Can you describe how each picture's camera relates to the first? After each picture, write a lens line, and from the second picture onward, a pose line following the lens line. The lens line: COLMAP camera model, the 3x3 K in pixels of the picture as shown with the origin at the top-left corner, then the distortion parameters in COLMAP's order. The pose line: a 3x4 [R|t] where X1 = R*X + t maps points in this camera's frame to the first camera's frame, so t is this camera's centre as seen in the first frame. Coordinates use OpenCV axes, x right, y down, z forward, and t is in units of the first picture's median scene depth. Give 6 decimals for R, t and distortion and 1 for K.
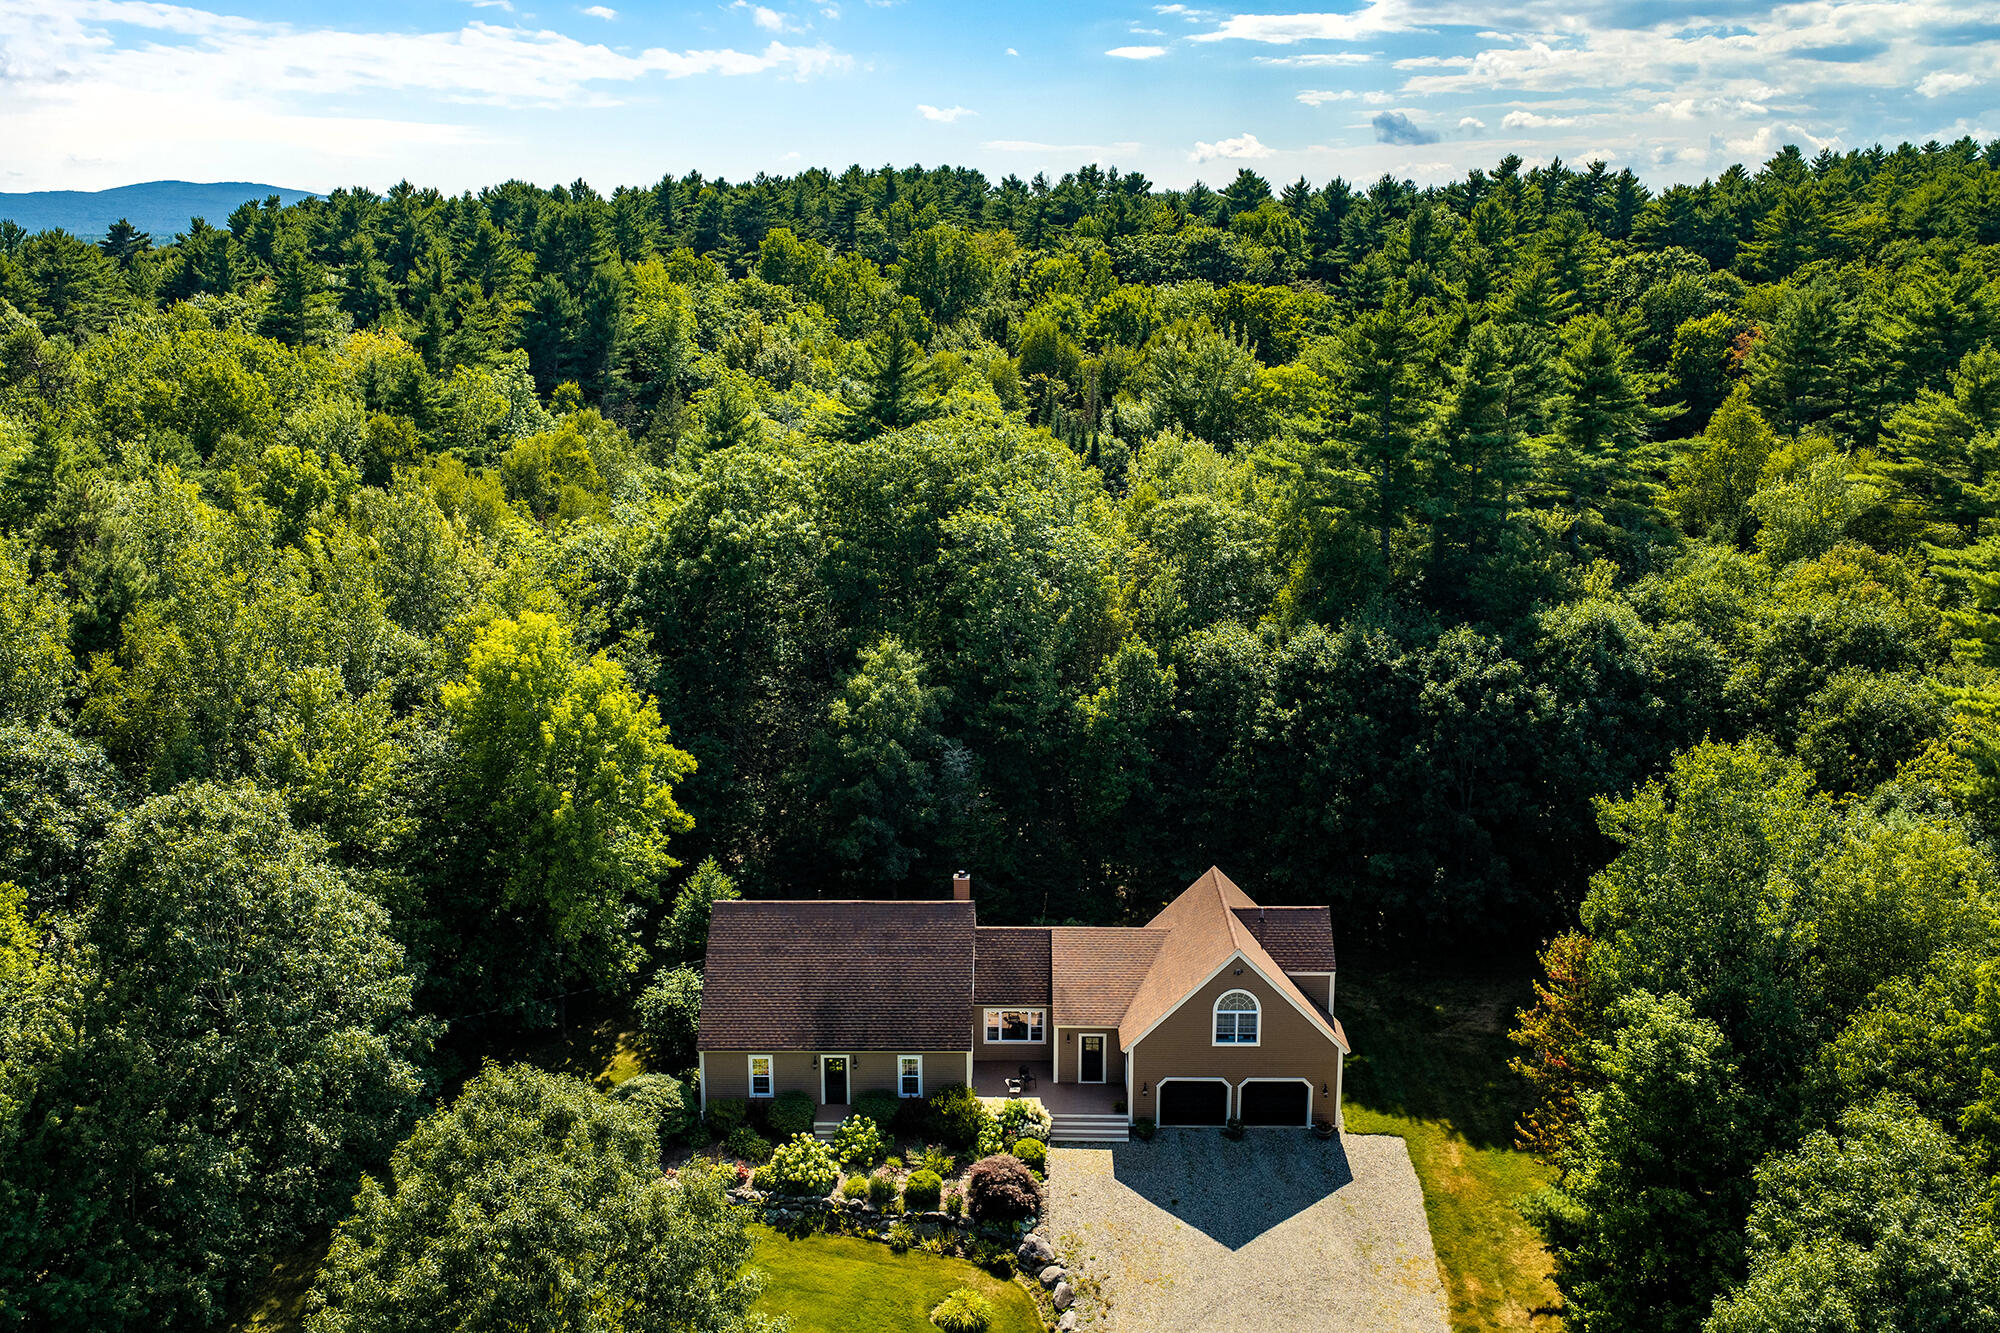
lens RADIAL K [[1682.4, 0, 999.8], [0, 1682.4, 585.7], [0, 0, 1]] dist [0.020803, -0.034814]
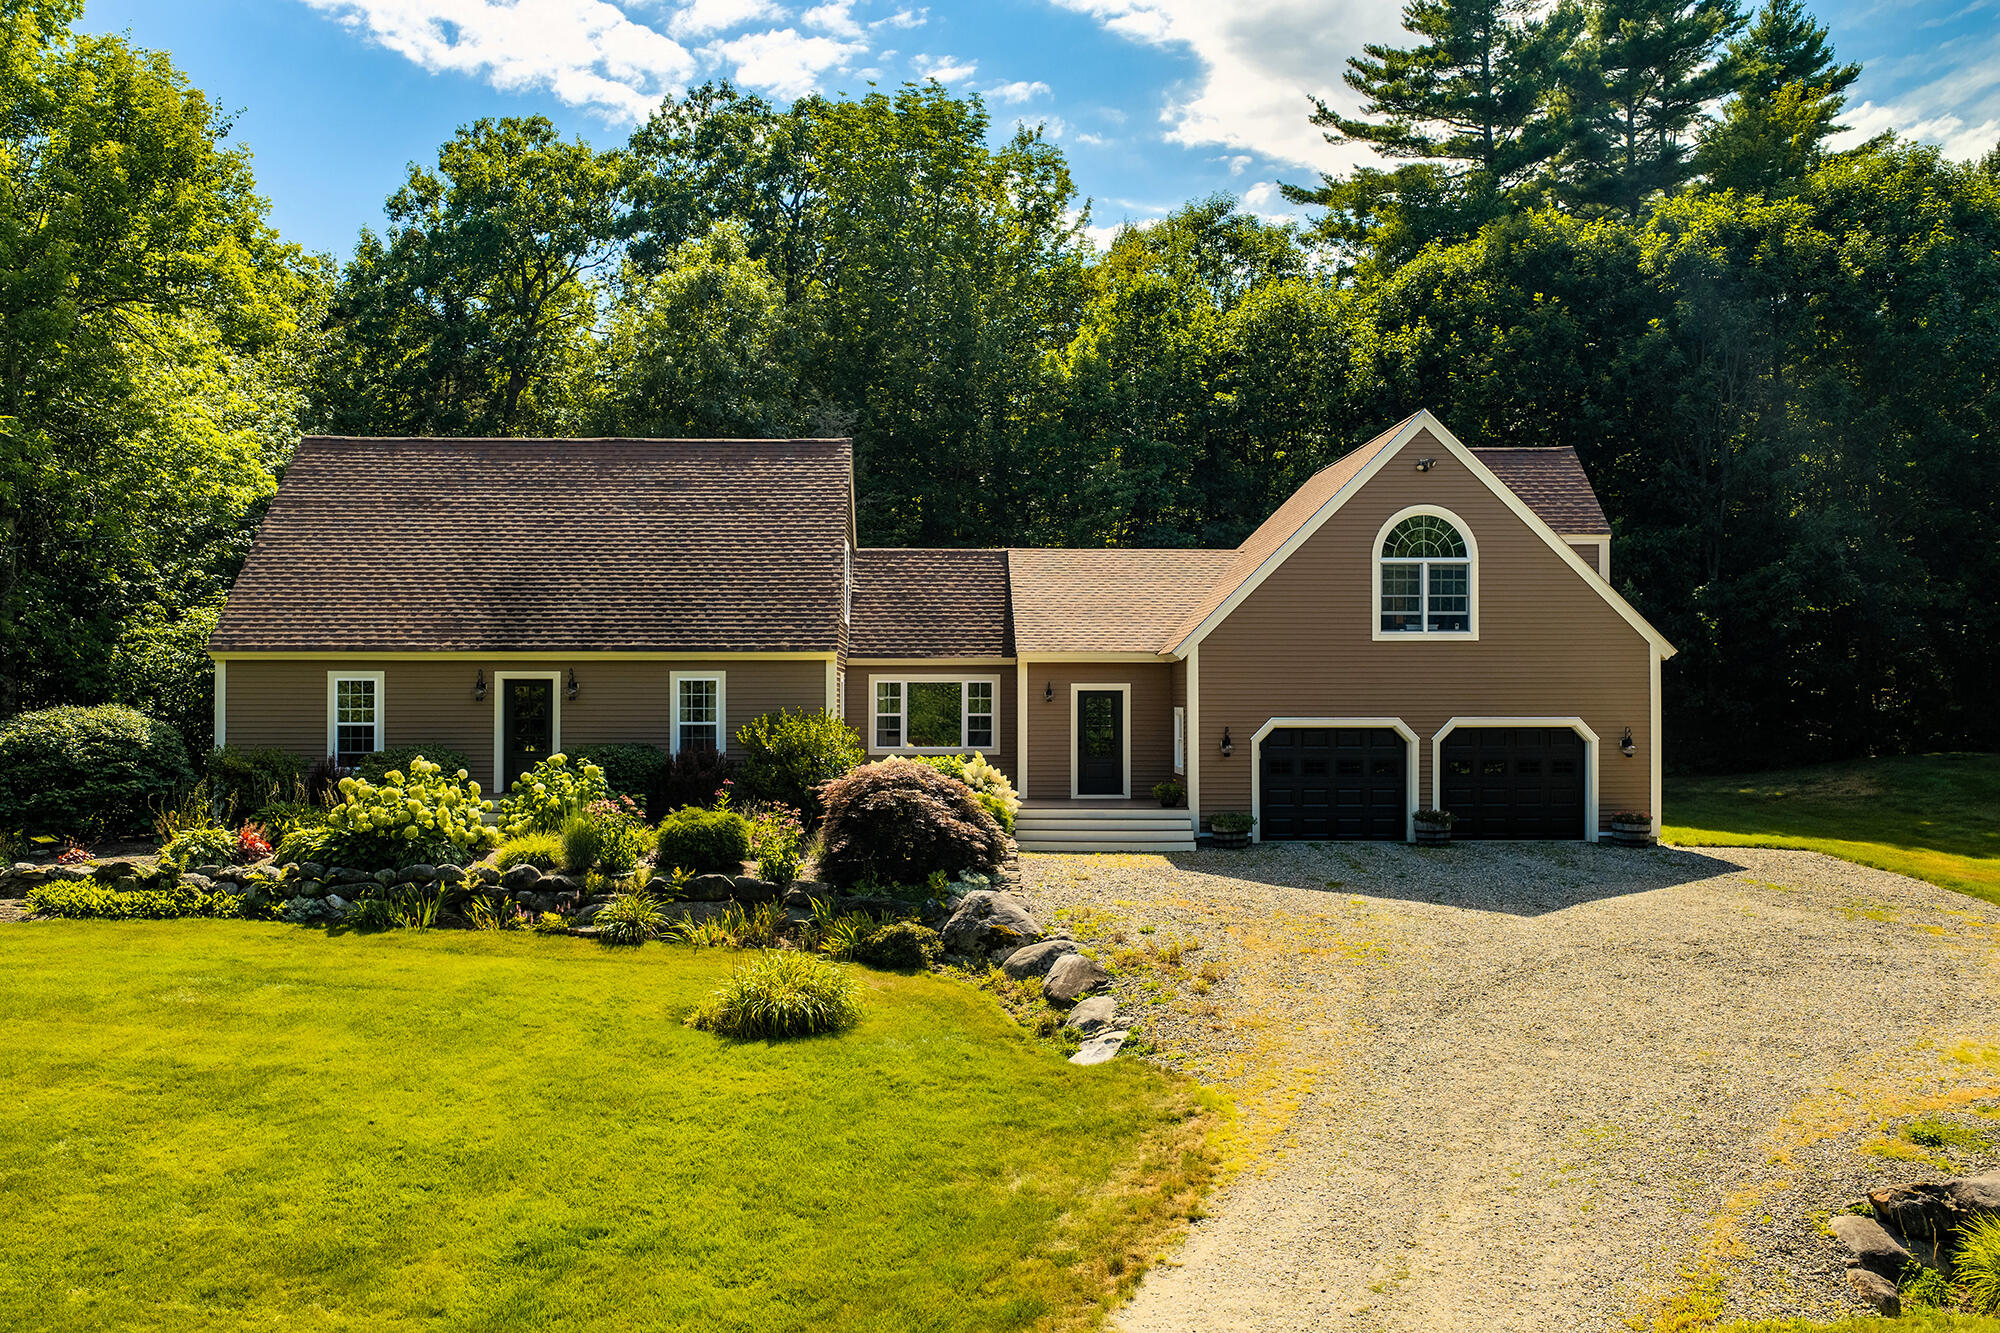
lens RADIAL K [[1682.4, 0, 985.1], [0, 1682.4, 676.0], [0, 0, 1]] dist [0.020803, -0.034814]
pose [[0.999265, 0.001415, 0.038318, 0.004889], [0.007282, 0.974126, -0.225890, 0.345984], [-0.037646, 0.226003, 0.973399, 0.513240]]
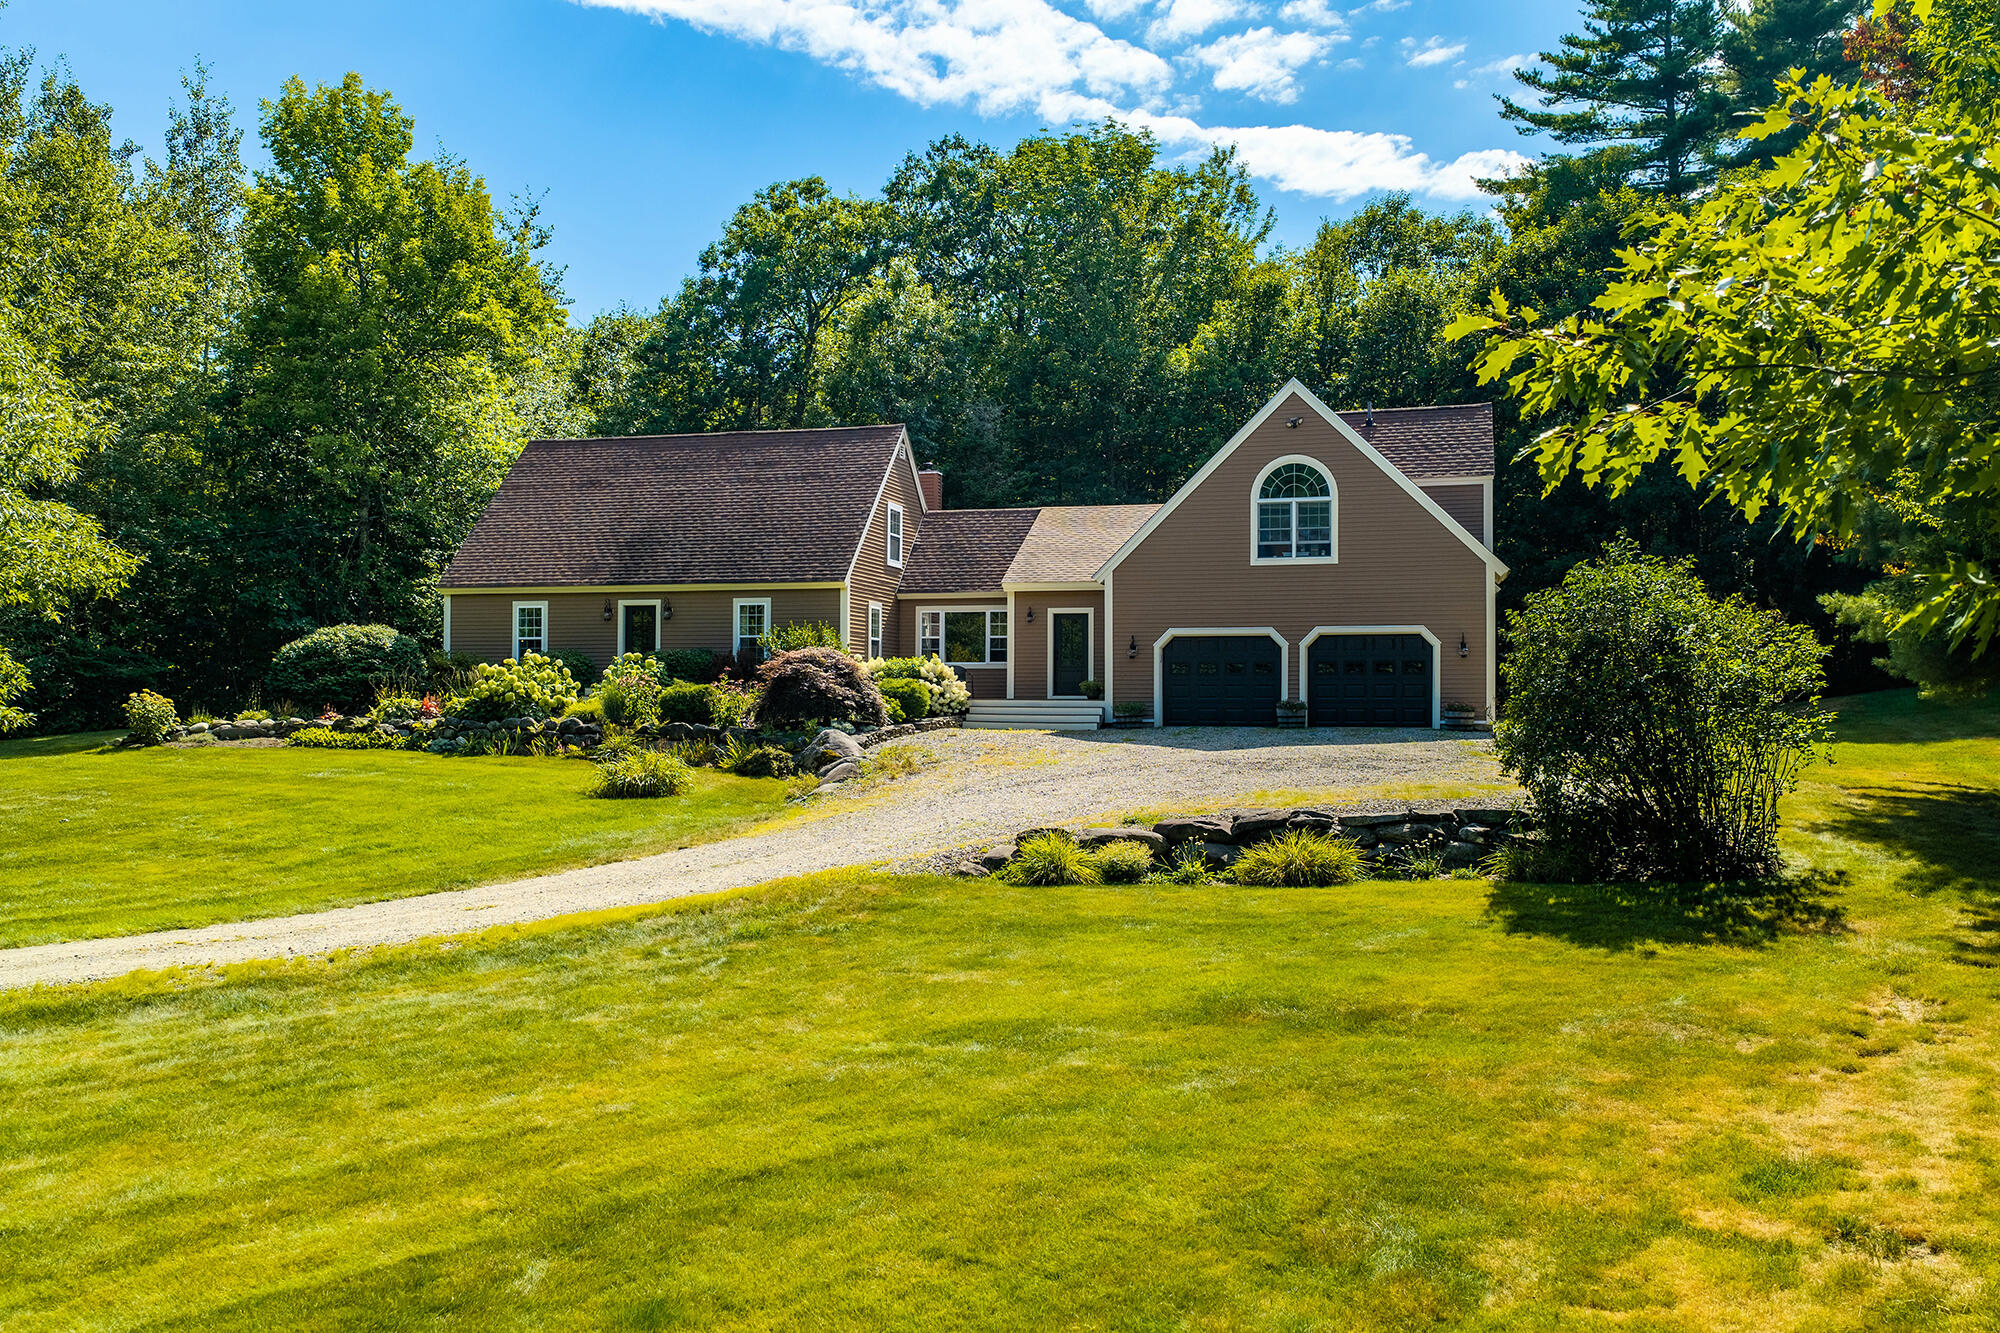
lens RADIAL K [[1682.4, 0, 993.4], [0, 1682.4, 675.4], [0, 0, 1]] dist [0.020803, -0.034814]
pose [[0.968217, -0.000659, -0.250111, 0.165349], [-0.057117, 0.972990, -0.223671, 0.396314], [0.243502, 0.230848, 0.942028, 0.415276]]
